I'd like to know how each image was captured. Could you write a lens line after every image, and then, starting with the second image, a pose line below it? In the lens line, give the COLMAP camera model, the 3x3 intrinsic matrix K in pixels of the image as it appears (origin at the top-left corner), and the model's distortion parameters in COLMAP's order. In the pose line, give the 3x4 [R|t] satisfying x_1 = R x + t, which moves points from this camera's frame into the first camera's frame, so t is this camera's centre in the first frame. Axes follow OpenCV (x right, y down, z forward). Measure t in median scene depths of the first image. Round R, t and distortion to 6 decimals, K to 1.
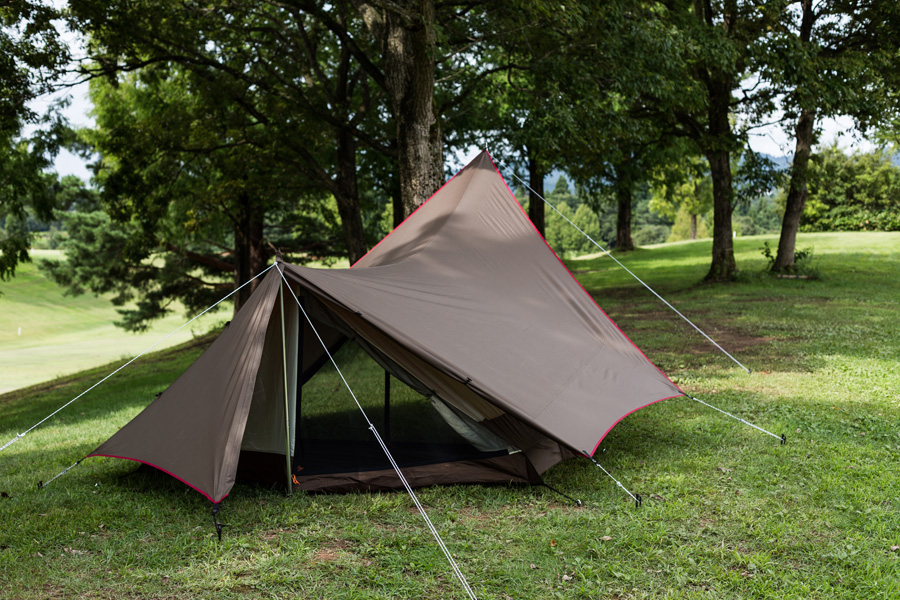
lens RADIAL K [[1291.2, 0, 450.0], [0, 1291.2, 300.0], [0, 0, 1]] dist [-0.000778, -0.004231]
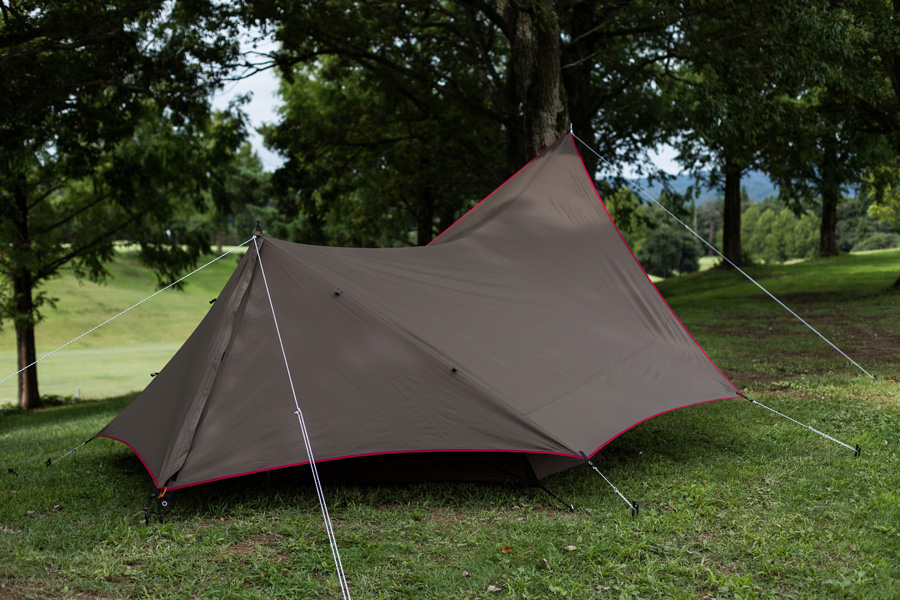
lens RADIAL K [[1287.4, 0, 450.0], [0, 1287.4, 300.0], [0, 0, 1]] dist [0.001399, 0.005133]
pose [[0.985137, 0.023302, -0.170185, 0.038485], [-0.023782, 0.999717, -0.000785, 0.003414], [0.170119, 0.004821, 0.985412, 0.023144]]
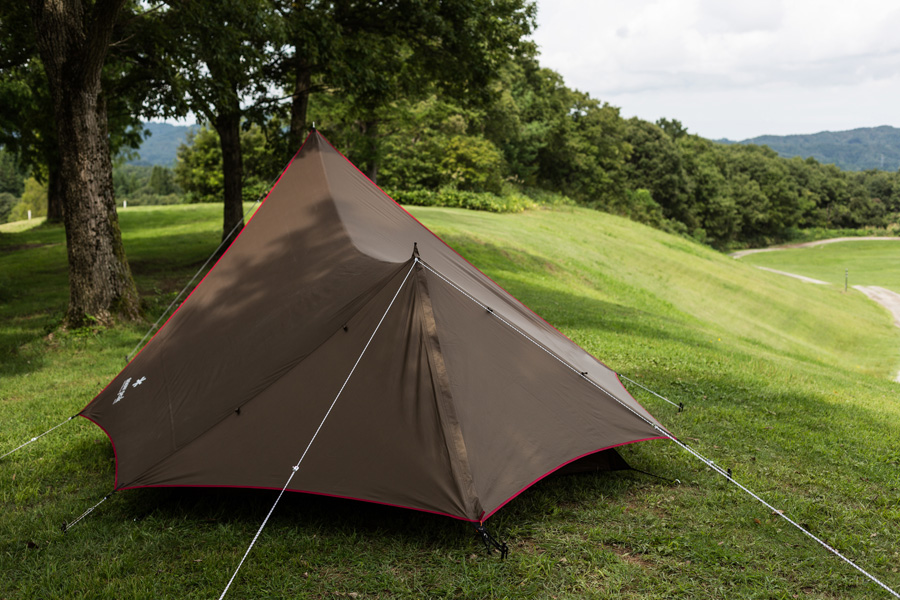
lens RADIAL K [[1291.2, 0, 450.0], [0, 1291.2, 300.0], [0, 0, 1]] dist [-0.000778, -0.004231]
pose [[0.873898, -0.034895, 0.484855, -0.130926], [0.022708, 0.999262, 0.030989, -0.006417], [-0.485579, -0.016071, 0.874045, 0.040611]]
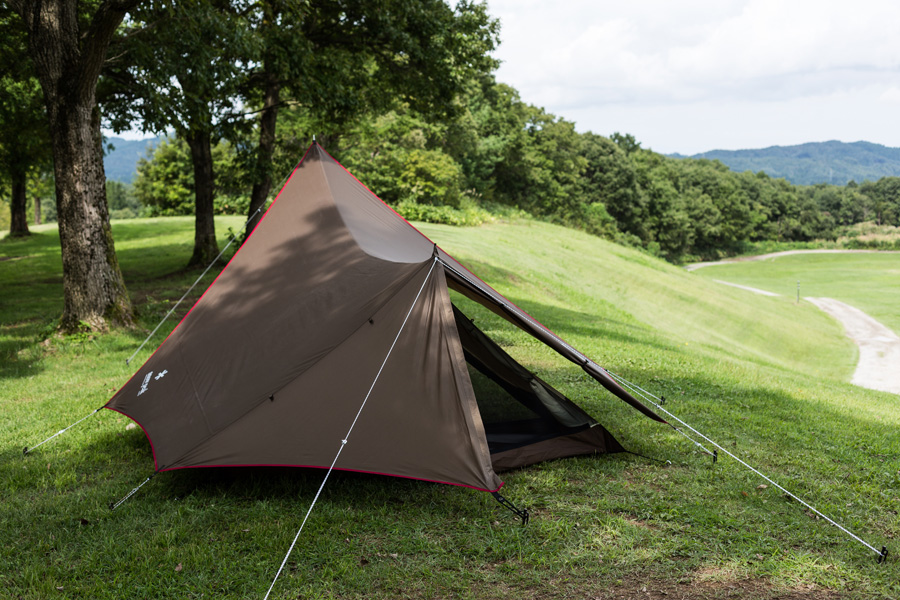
lens RADIAL K [[1291.2, 0, 450.0], [0, 1291.2, 300.0], [0, 0, 1]] dist [-0.000778, -0.004231]
pose [[0.855894, -0.032998, 0.516098, -0.151517], [0.026012, 0.999446, 0.020765, -0.003898], [-0.516497, -0.004348, 0.856278, 0.027396]]
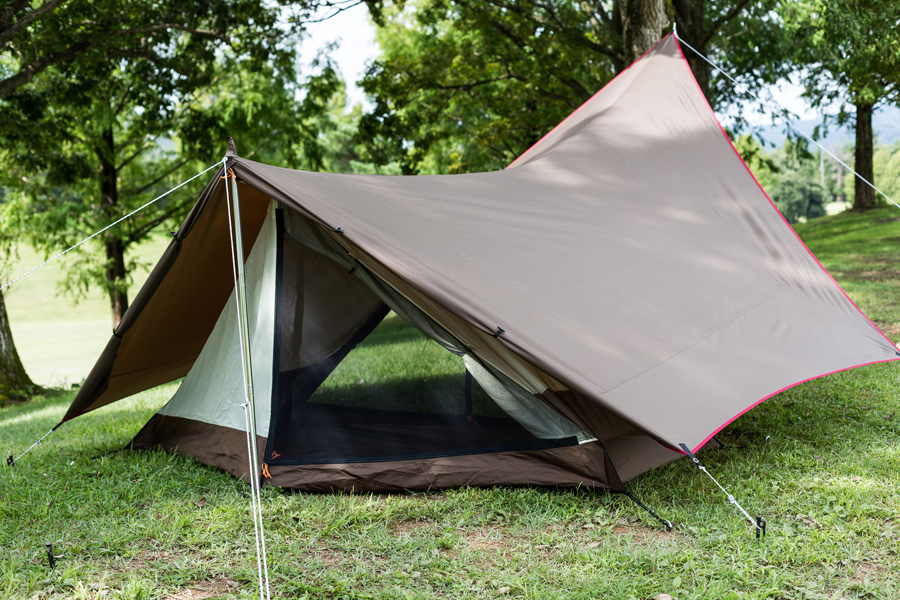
lens RADIAL K [[1291.2, 0, 450.0], [0, 1291.2, 300.0], [0, 0, 1]] dist [-0.000778, -0.004231]
pose [[0.965308, 0.003691, -0.261089, 0.037438], [0.005127, 0.999439, 0.033085, 0.005708], [0.261065, -0.033275, 0.964748, 0.084053]]
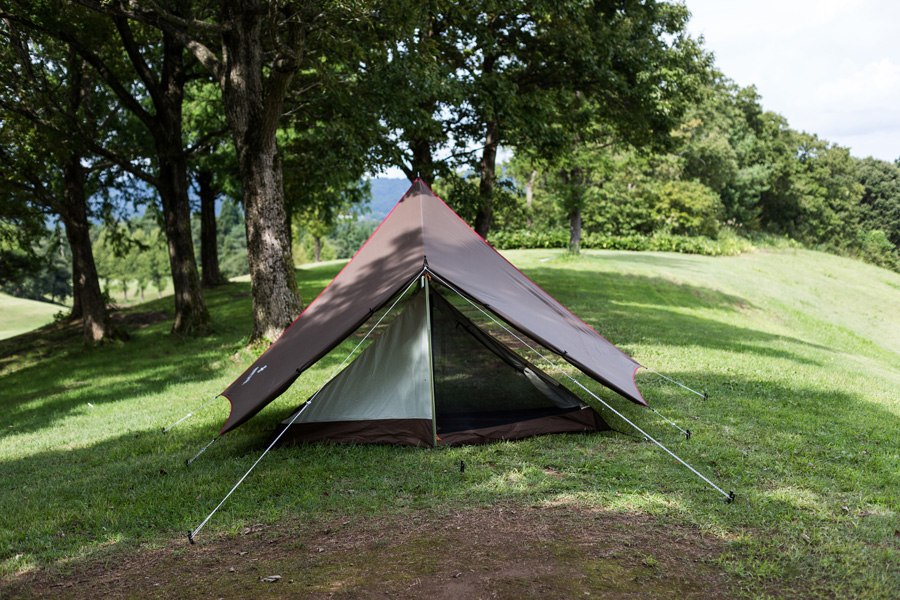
lens RADIAL K [[1291.2, 0, 450.0], [0, 1291.2, 300.0], [0, 0, 1]] dist [-0.000778, -0.004231]
pose [[0.948434, -0.030150, 0.315539, -0.120057], [0.036118, 0.999262, -0.013080, 0.004868], [-0.314912, 0.023802, 0.948823, -0.052215]]
